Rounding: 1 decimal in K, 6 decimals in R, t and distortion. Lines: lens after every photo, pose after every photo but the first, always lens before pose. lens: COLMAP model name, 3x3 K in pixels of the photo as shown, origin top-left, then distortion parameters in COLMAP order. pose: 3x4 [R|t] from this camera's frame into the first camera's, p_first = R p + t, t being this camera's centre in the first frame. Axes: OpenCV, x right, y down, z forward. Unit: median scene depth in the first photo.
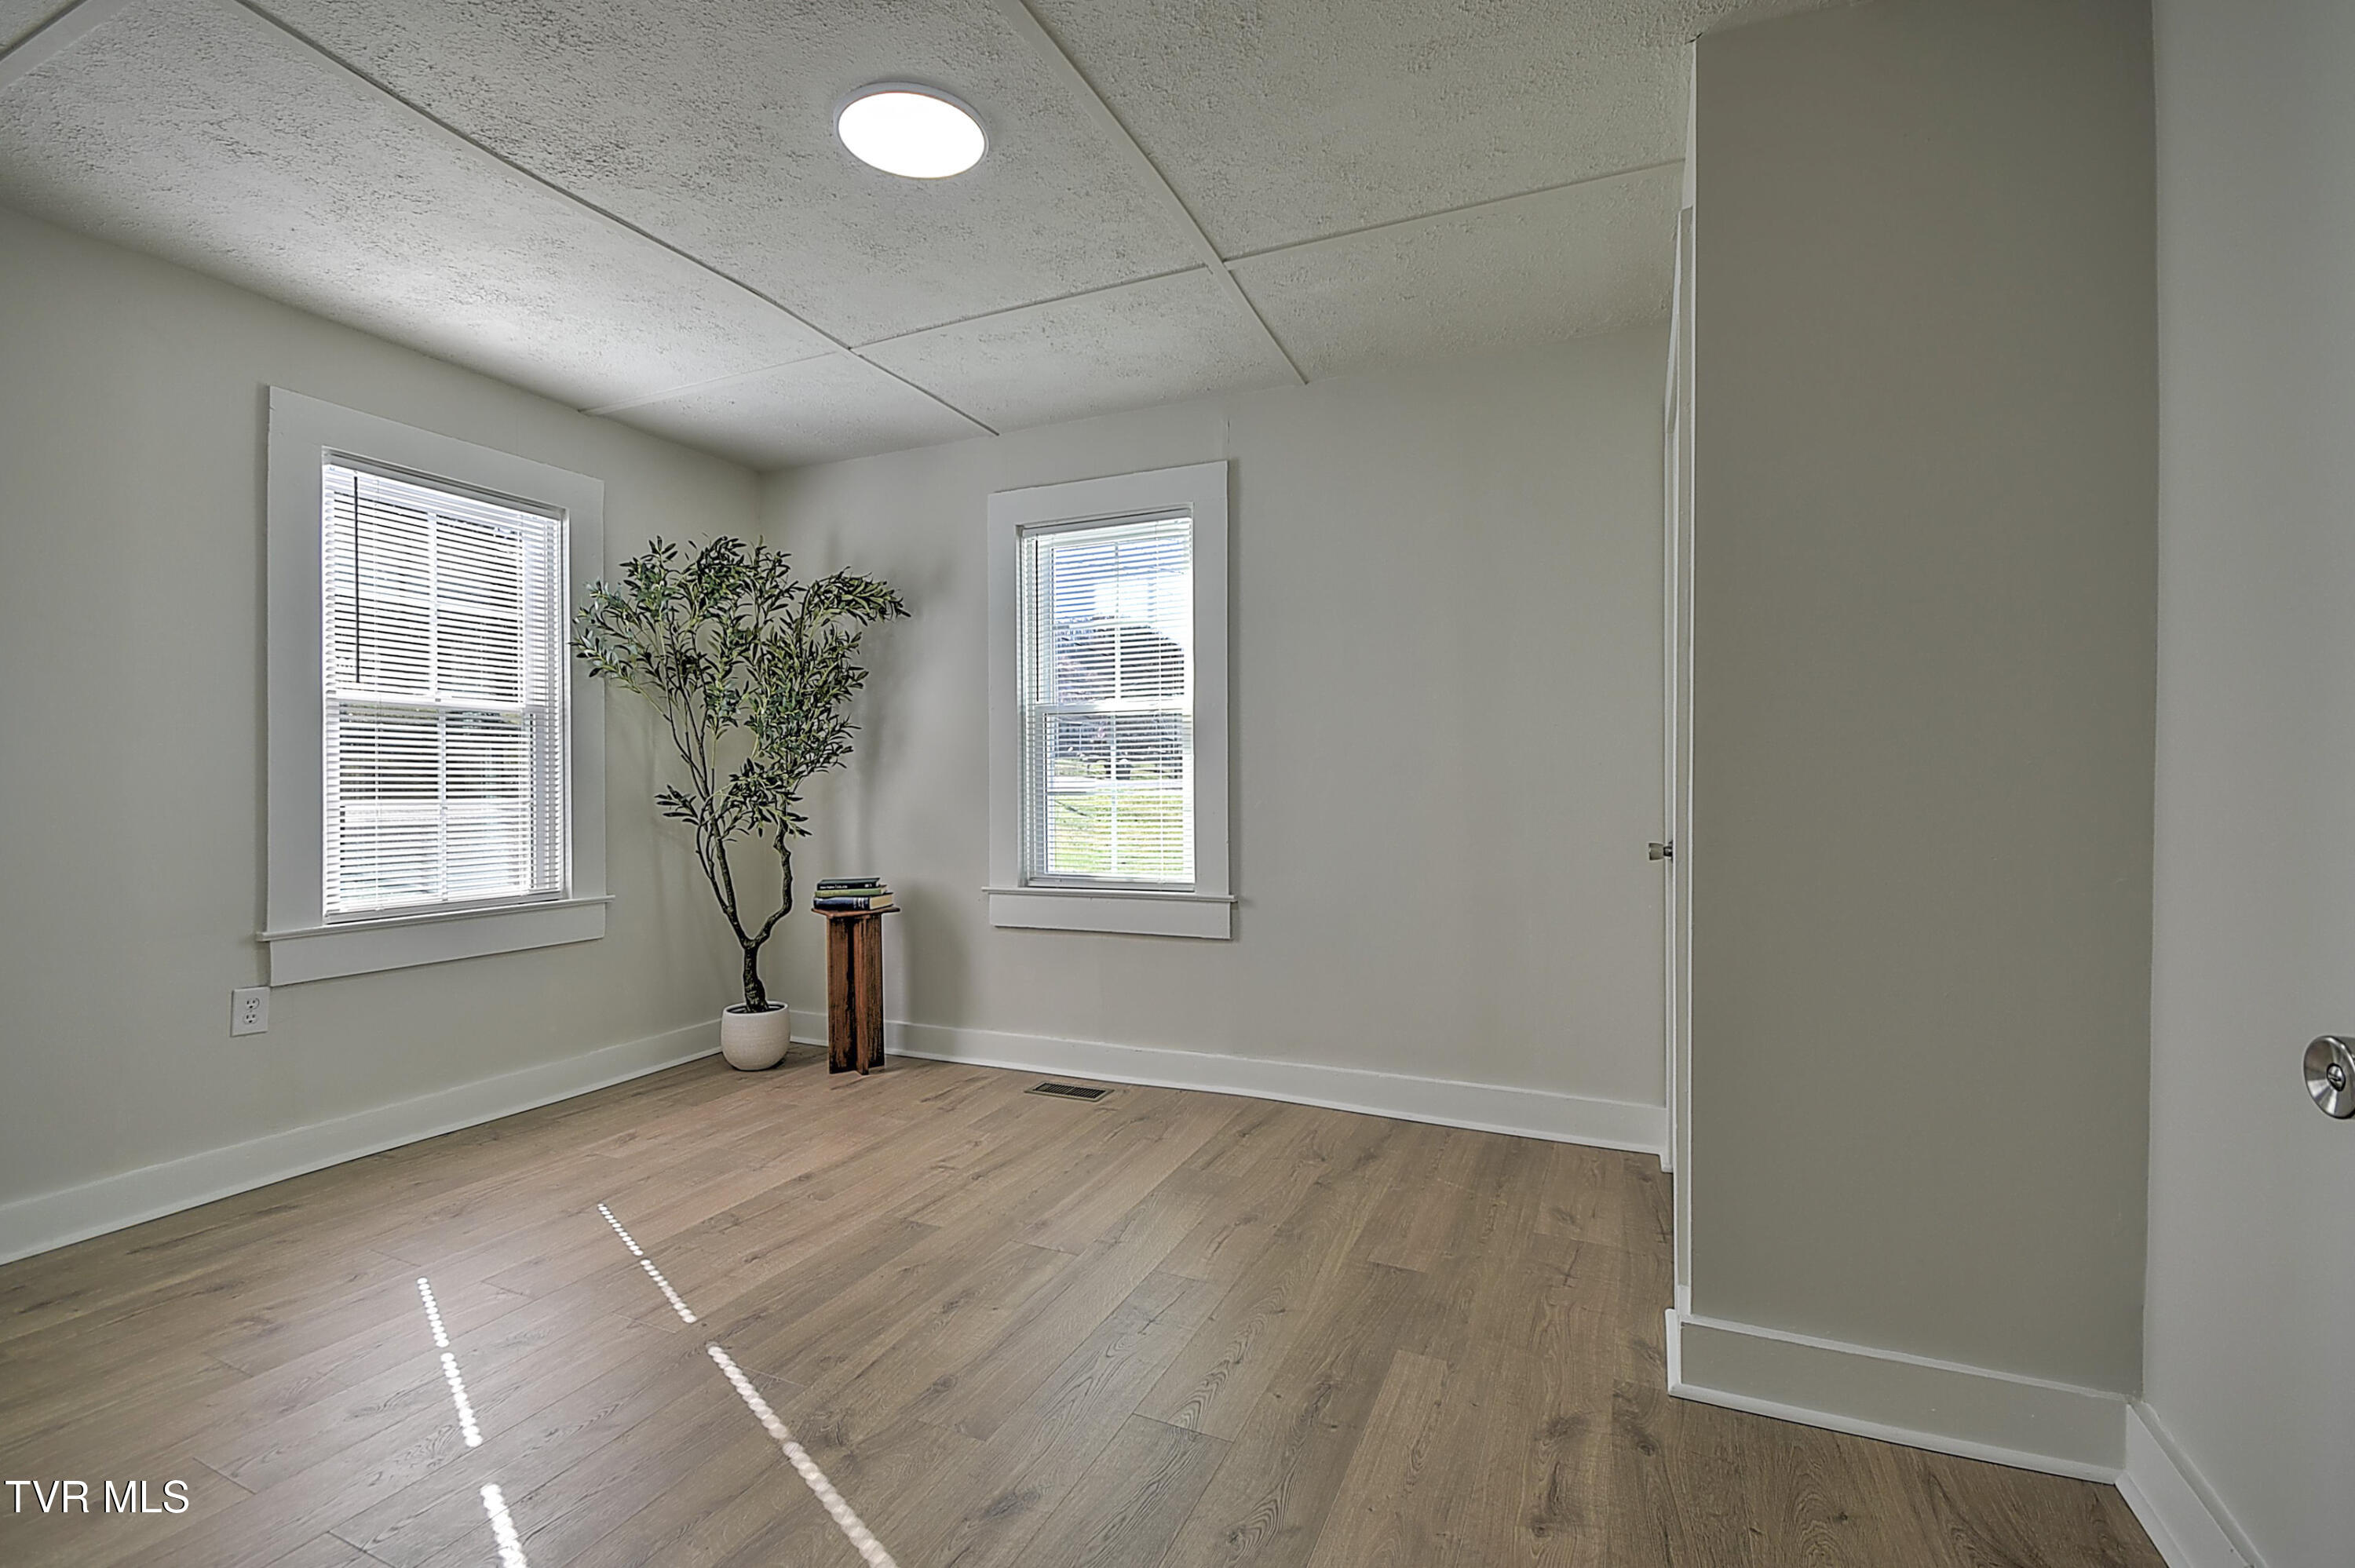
lens RADIAL K [[1015.7, 0, 1181.0], [0, 1015.7, 787.3], [0, 0, 1]] dist [0.001840, -0.005046]
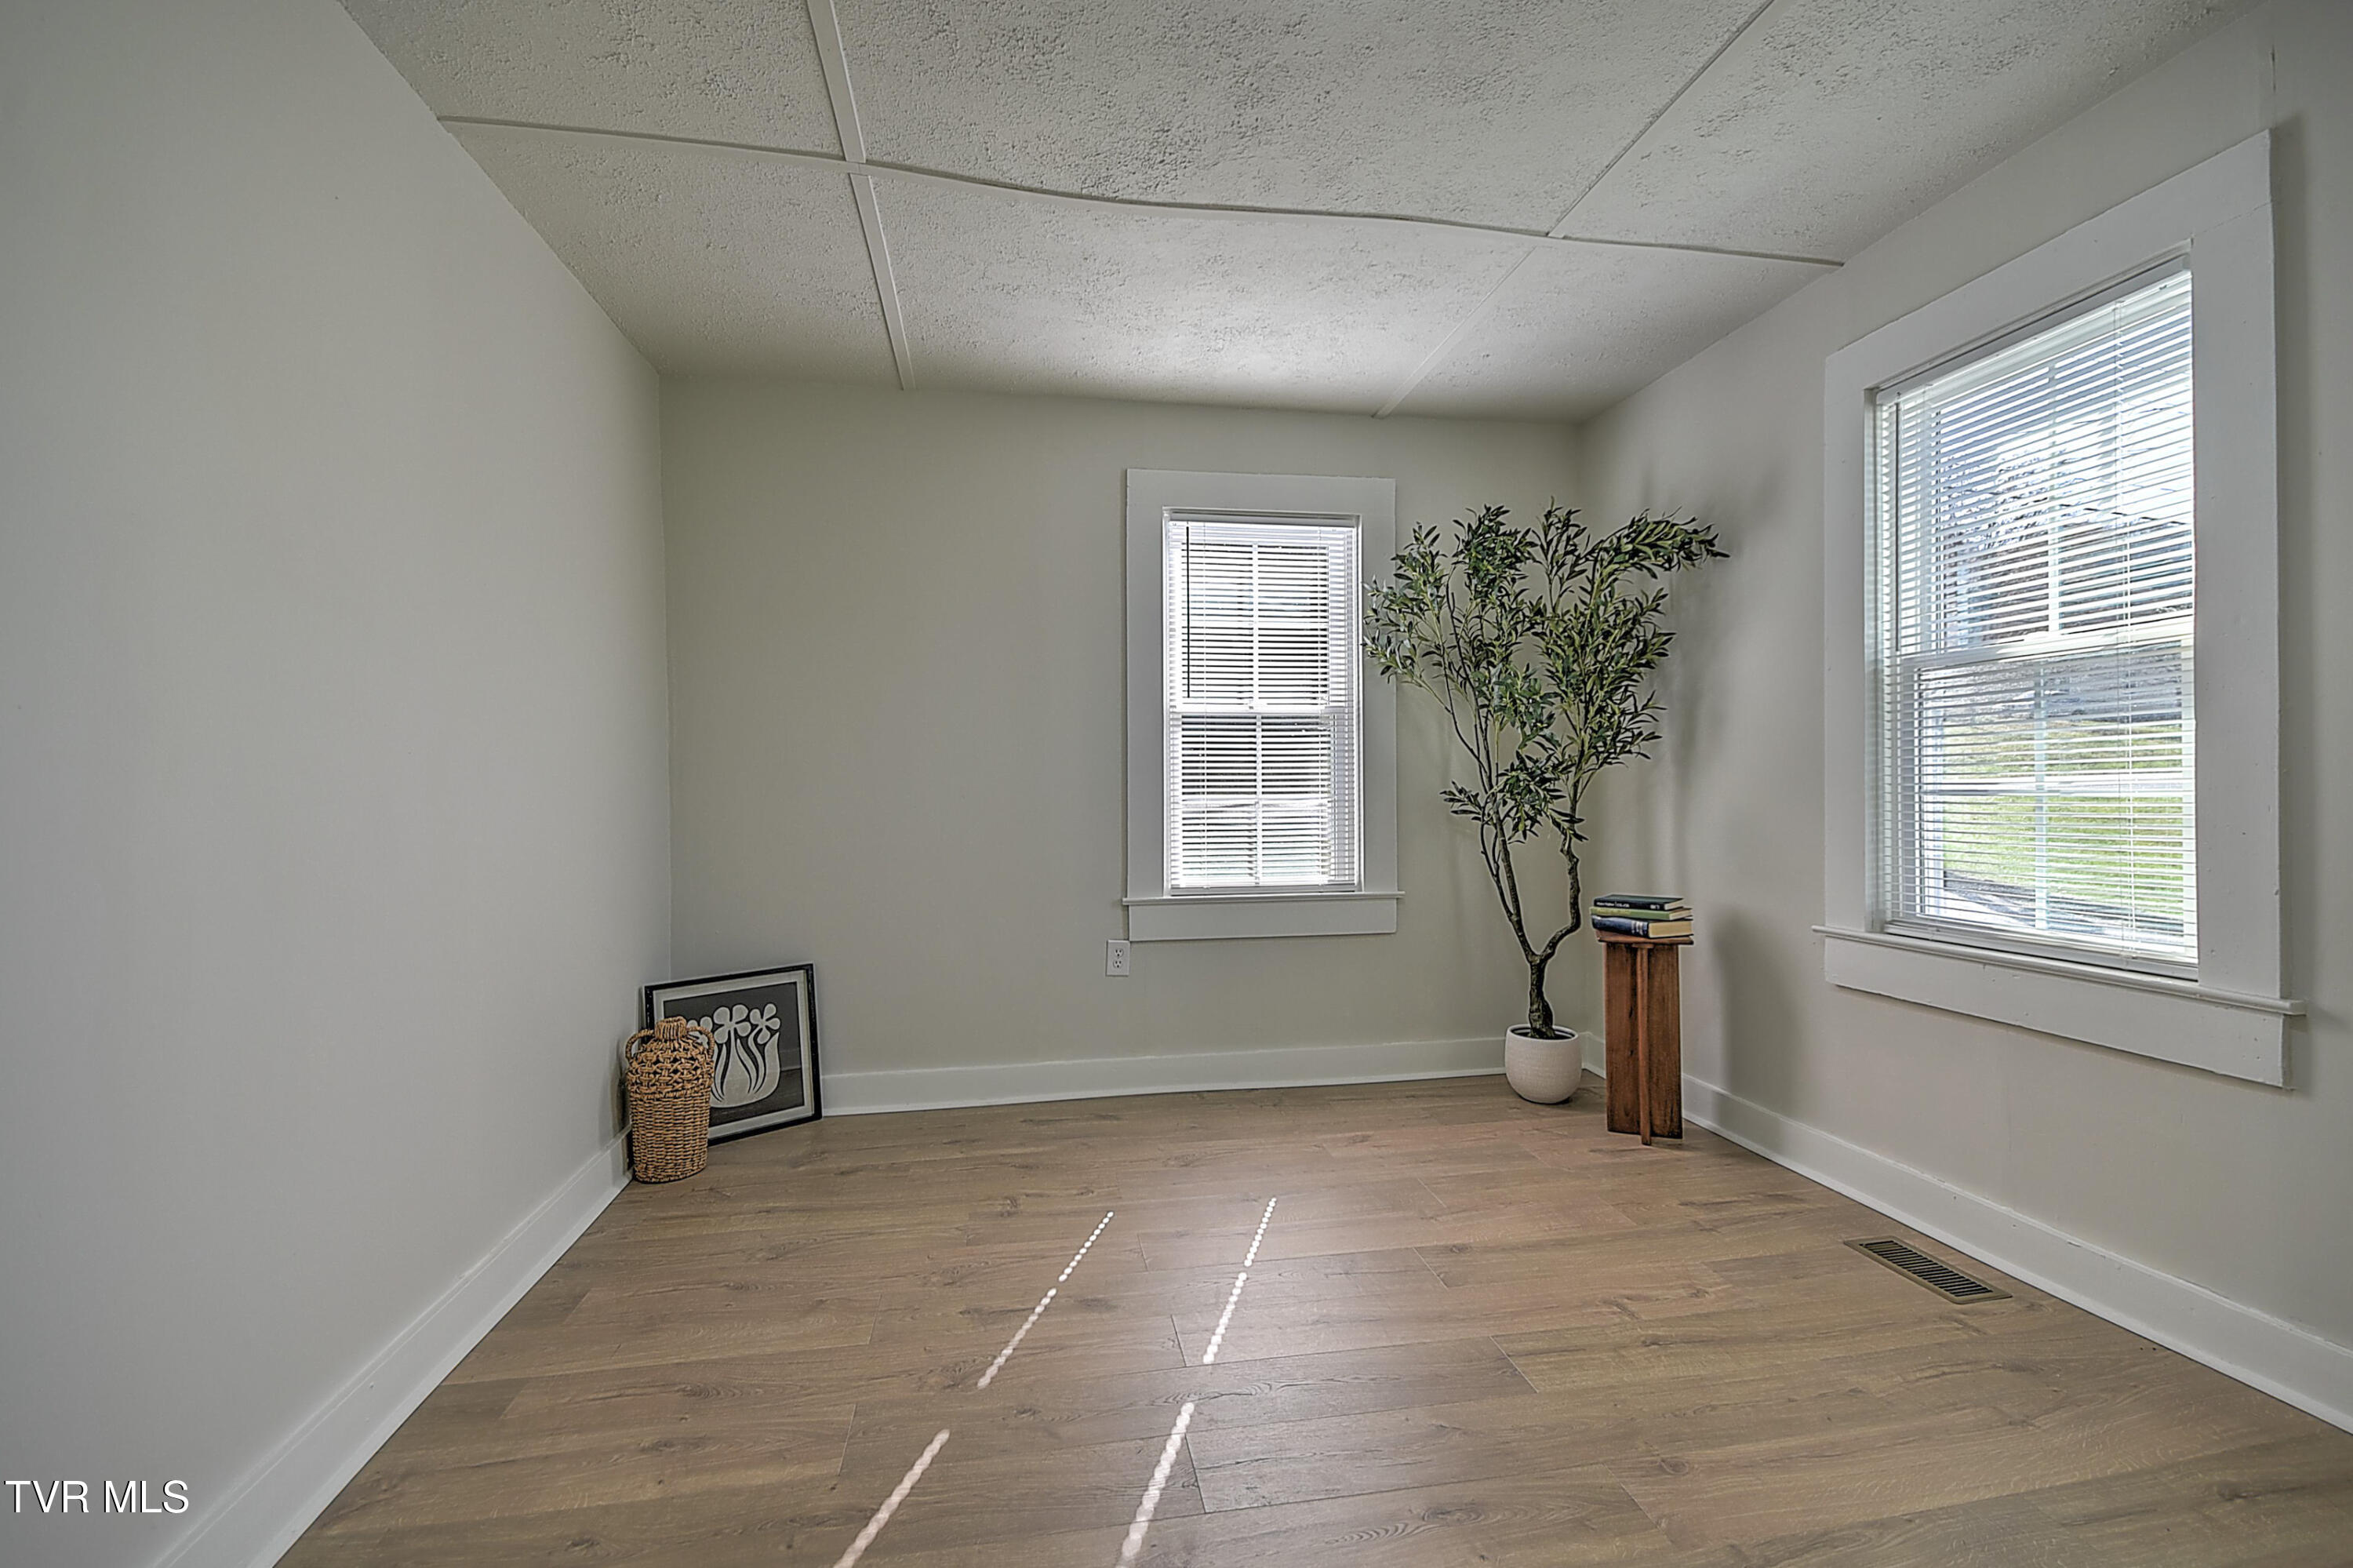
lens RADIAL K [[1015.0, 0, 1170.5], [0, 1015.0, 790.2], [0, 0, 1]] dist [0.001840, -0.005046]
pose [[0.548372, 0.003945, -0.836225, 0.160055], [0.004374, 0.999962, 0.007586, -0.002140], [0.836223, -0.007818, 0.548334, 0.275956]]
